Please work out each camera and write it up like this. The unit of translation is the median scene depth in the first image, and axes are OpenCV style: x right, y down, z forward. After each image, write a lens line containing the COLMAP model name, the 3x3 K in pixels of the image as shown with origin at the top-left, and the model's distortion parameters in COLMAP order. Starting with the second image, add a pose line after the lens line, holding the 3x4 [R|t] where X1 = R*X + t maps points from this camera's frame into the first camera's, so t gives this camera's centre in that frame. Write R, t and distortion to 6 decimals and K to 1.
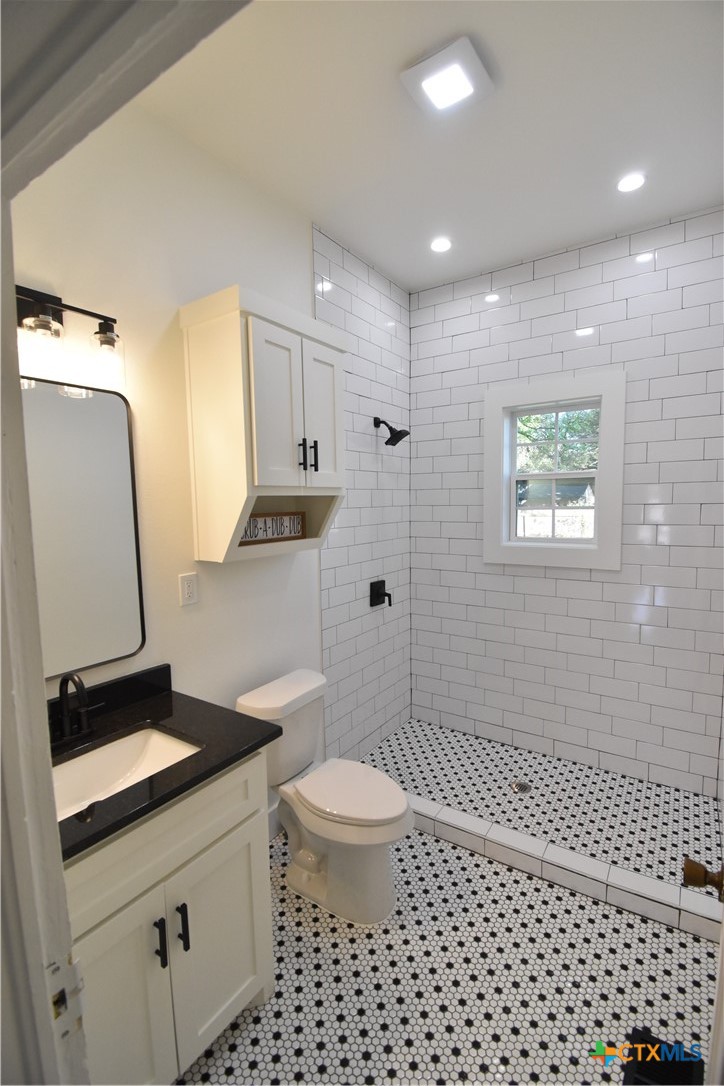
lens RADIAL K [[480.4, 0, 367.2], [0, 480.4, 538.3], [0, 0, 1]] dist [0.007806, -0.019178]
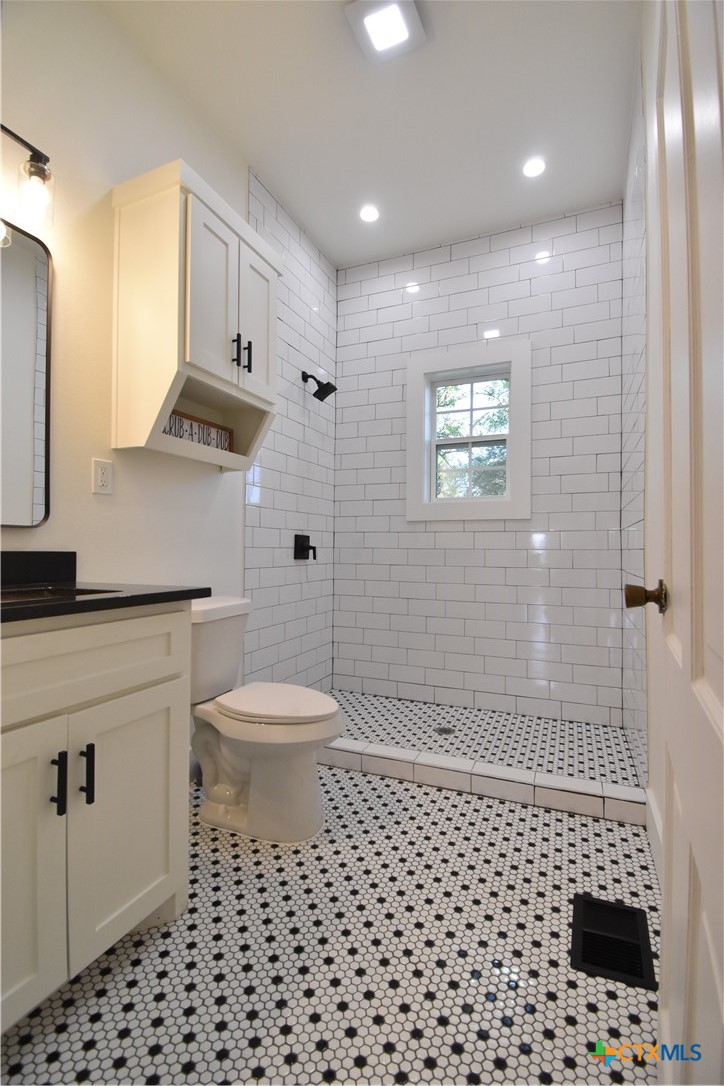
lens RADIAL K [[480.4, 0, 367.7], [0, 480.4, 546.2], [0, 0, 1]] dist [0.007806, -0.019178]
pose [[0.982380, 0.024639, 0.185264, -0.041947], [-0.006531, 0.995192, -0.097726, 0.313195], [-0.186781, 0.094795, 0.977817, 0.025682]]
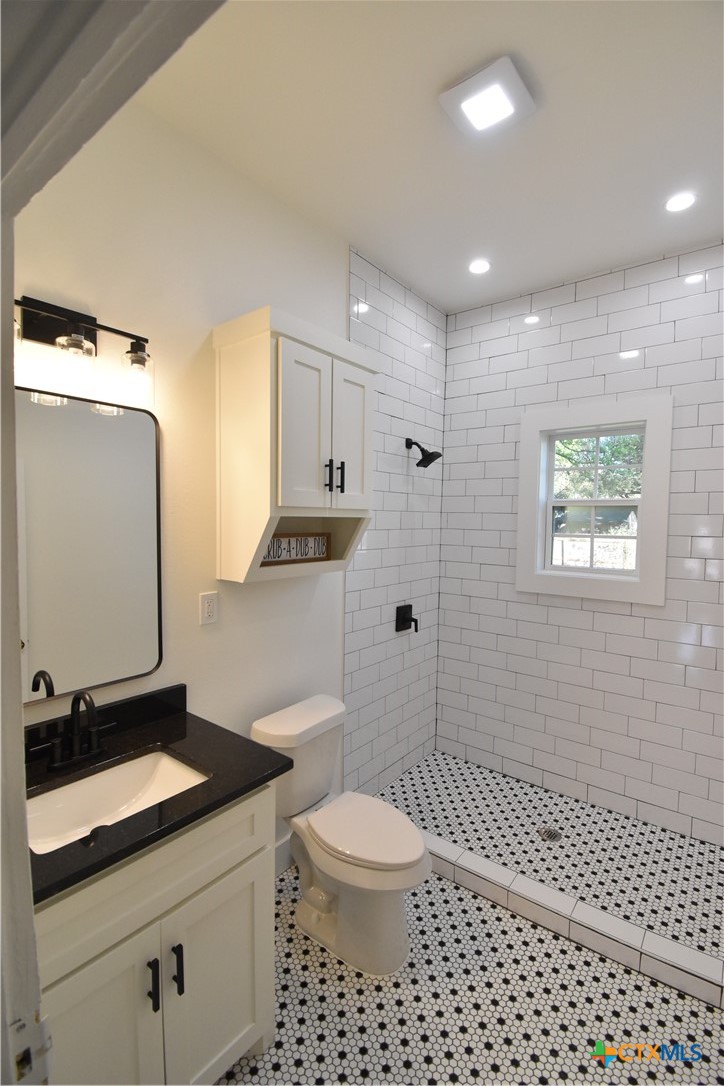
lens RADIAL K [[480.4, 0, 368.4], [0, 480.4, 537.4], [0, 0, 1]] dist [0.007806, -0.019178]
pose [[0.996999, 0.033676, -0.069705, 0.018405], [-0.036320, 0.998654, -0.037023, -0.014573], [0.068364, 0.039443, 0.996880, 0.031249]]
